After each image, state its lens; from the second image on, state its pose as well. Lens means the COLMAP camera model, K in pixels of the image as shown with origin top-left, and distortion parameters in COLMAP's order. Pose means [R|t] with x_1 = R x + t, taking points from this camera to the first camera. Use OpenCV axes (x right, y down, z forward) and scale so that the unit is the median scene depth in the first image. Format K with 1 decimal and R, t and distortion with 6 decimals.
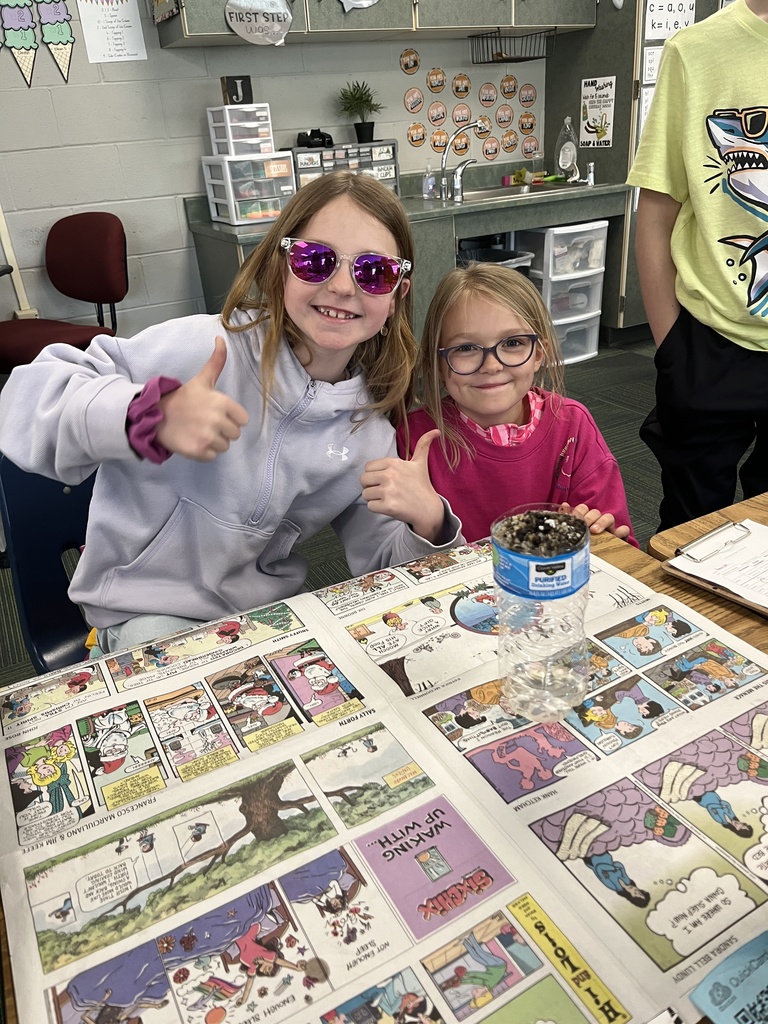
lens RADIAL K [[773.3, 0, 384.0], [0, 773.3, 512.0], [0, 0, 1]] dist [0.105470, -0.156896]
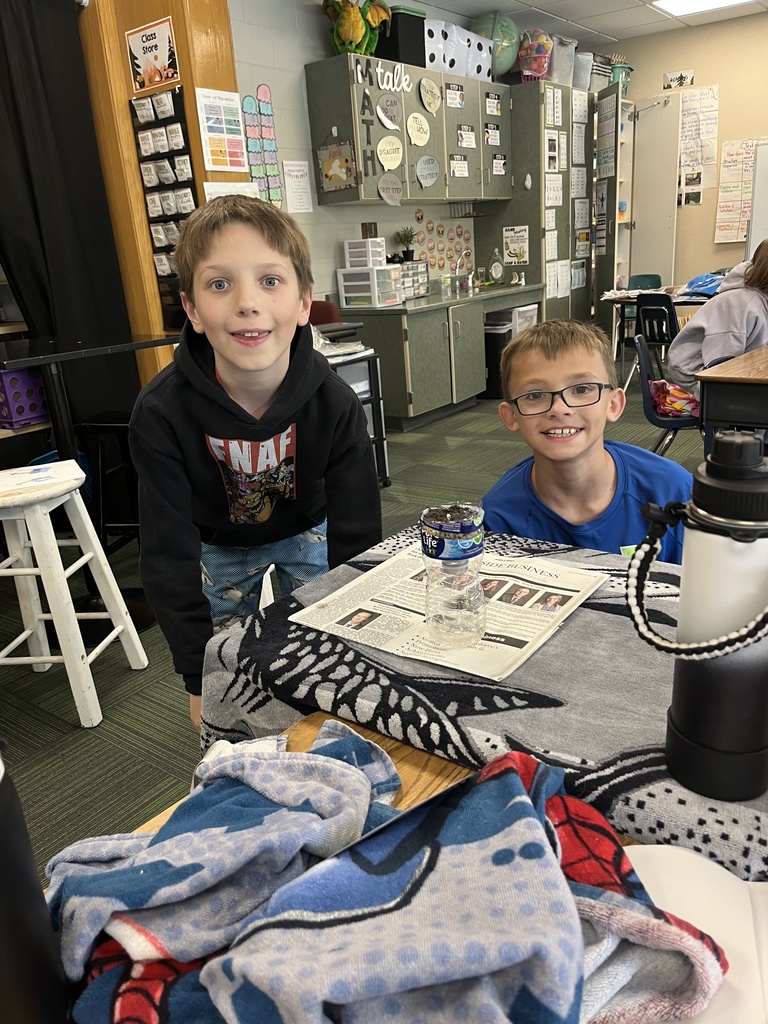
lens RADIAL K [[773.3, 0, 384.0], [0, 773.3, 512.0], [0, 0, 1]] dist [0.105470, -0.156896]
pose [[0.910551, -0.129090, 0.392724, -0.796914], [0.190012, 0.974387, -0.120269, 0.229874], [-0.367140, 0.184133, 0.911758, -0.379148]]
